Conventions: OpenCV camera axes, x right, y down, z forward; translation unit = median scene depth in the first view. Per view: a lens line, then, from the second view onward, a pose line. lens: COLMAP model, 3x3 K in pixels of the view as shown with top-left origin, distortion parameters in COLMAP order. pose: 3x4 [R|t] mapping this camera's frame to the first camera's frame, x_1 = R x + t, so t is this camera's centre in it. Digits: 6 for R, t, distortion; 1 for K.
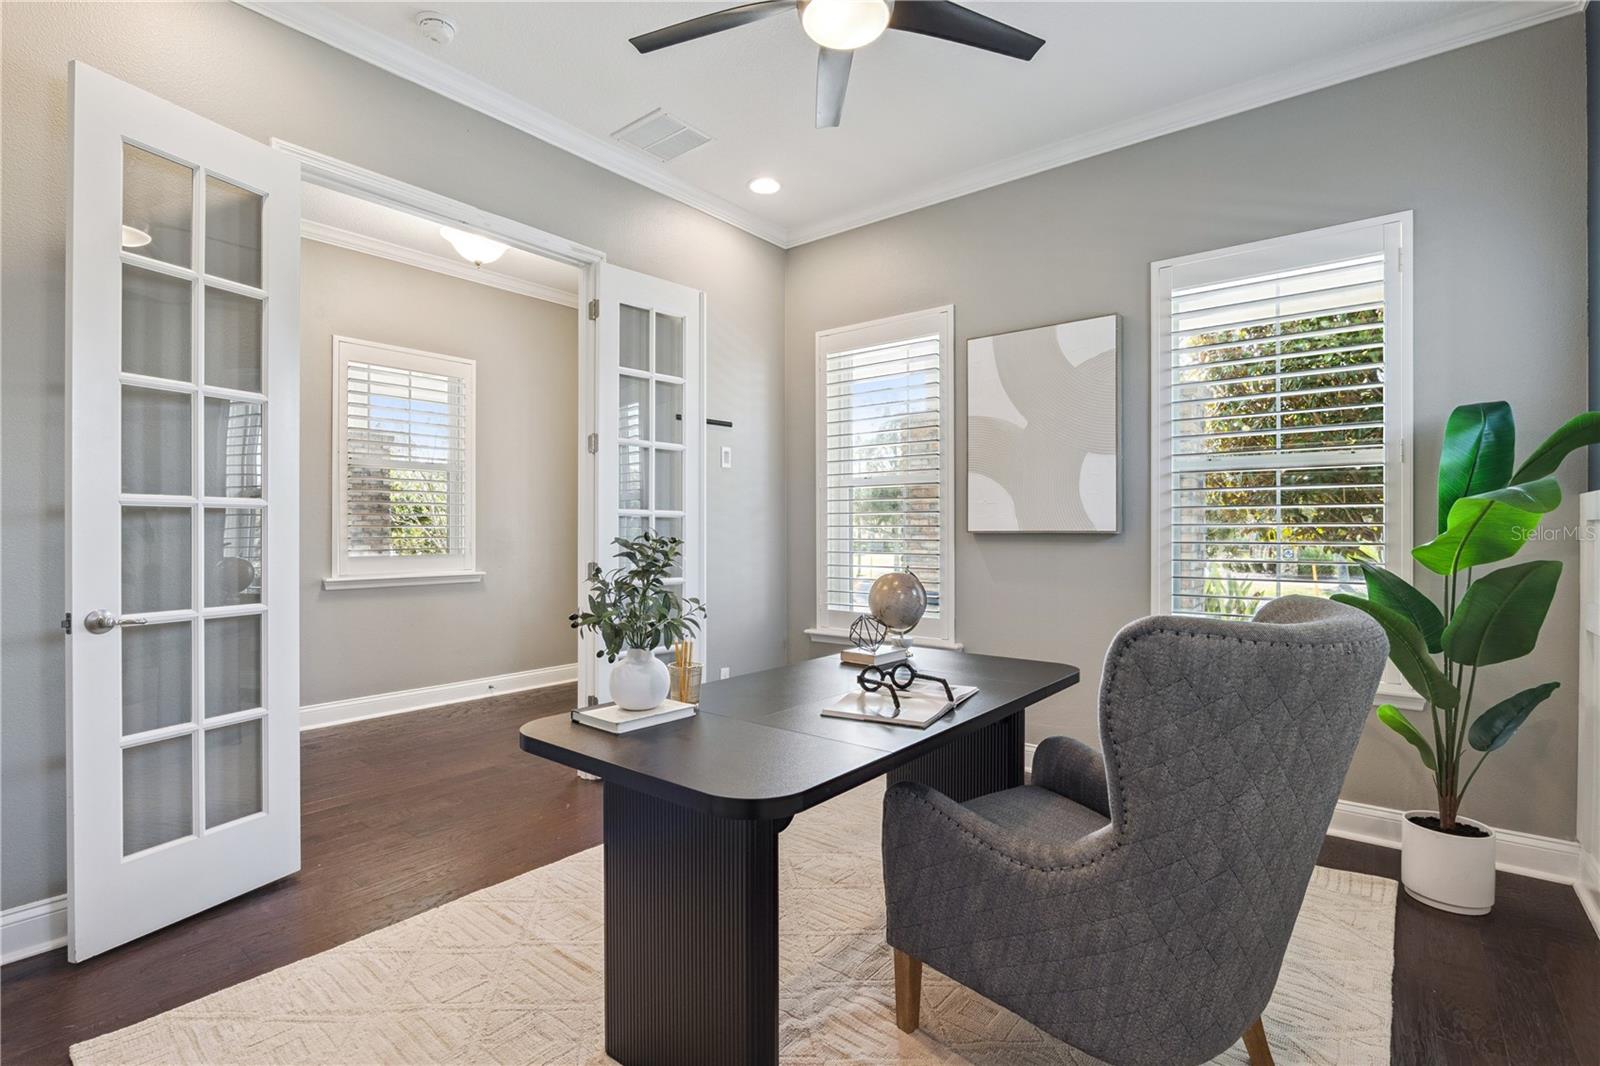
lens RADIAL K [[747.4, 0, 800.0], [0, 747.4, 533.0], [0, 0, 1]] dist [-0.022501, 0.007936]
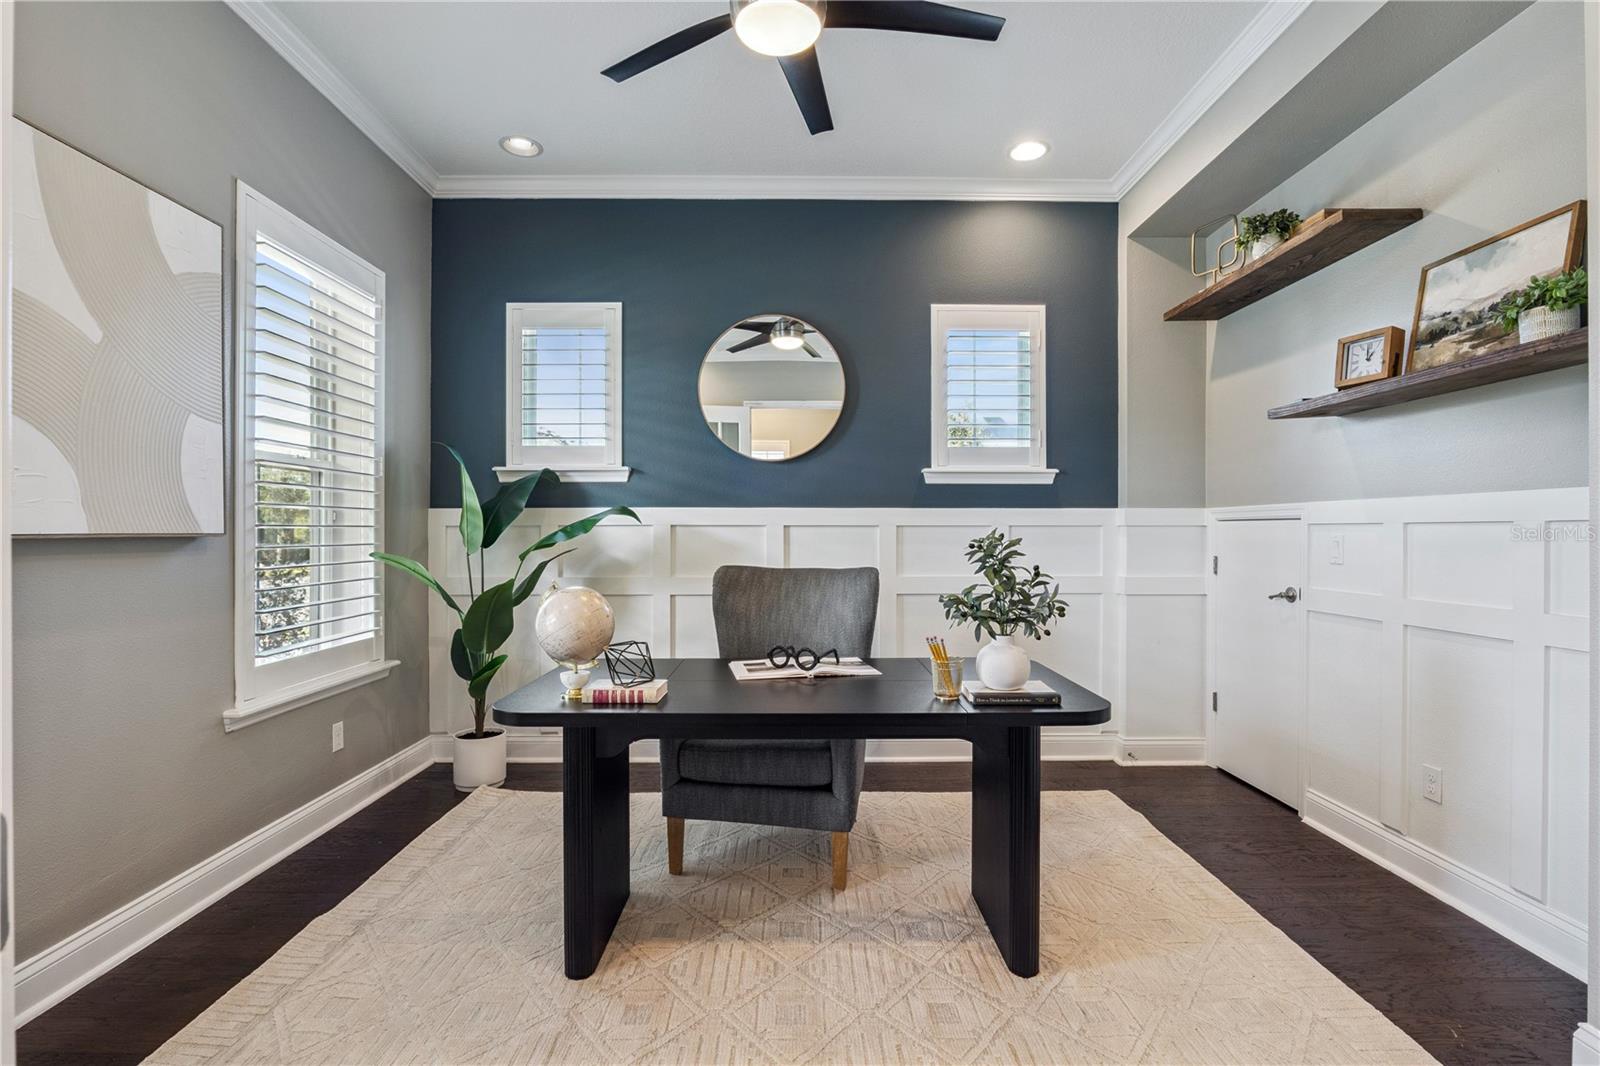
lens RADIAL K [[747.4, 0, 800.0], [0, 747.4, 533.0], [0, 0, 1]] dist [-0.022501, 0.007936]
pose [[-0.638324, -0.002477, 0.769764, -0.464173], [0.001325, 0.999990, 0.004317, -0.005239], [-0.769767, 0.003776, -0.638314, 1.020001]]
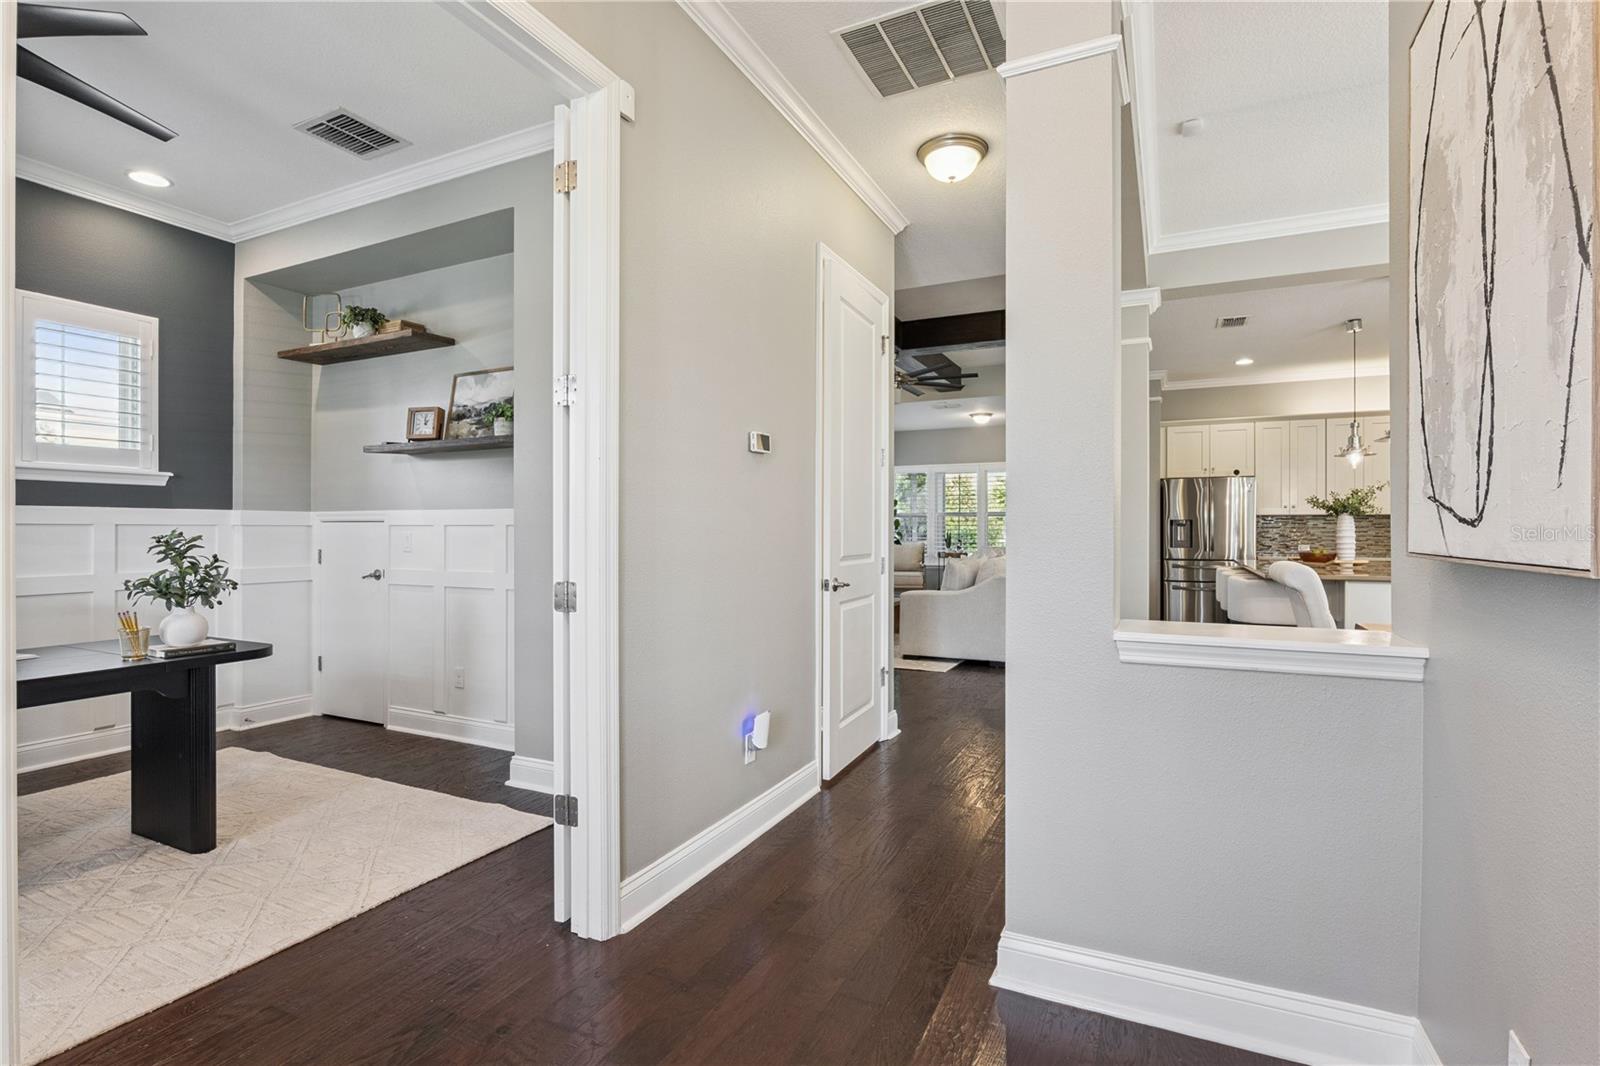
lens RADIAL K [[763.6, 0, 800.0], [0, 763.6, 533.0], [0, 0, 1]] dist [-0.012124, 0.001047]
pose [[-0.973889, -0.001932, -0.227016, -0.583085], [-0.003221, 0.999981, 0.005306, -0.007495], [0.227001, 0.005899, -0.973877, 1.507920]]
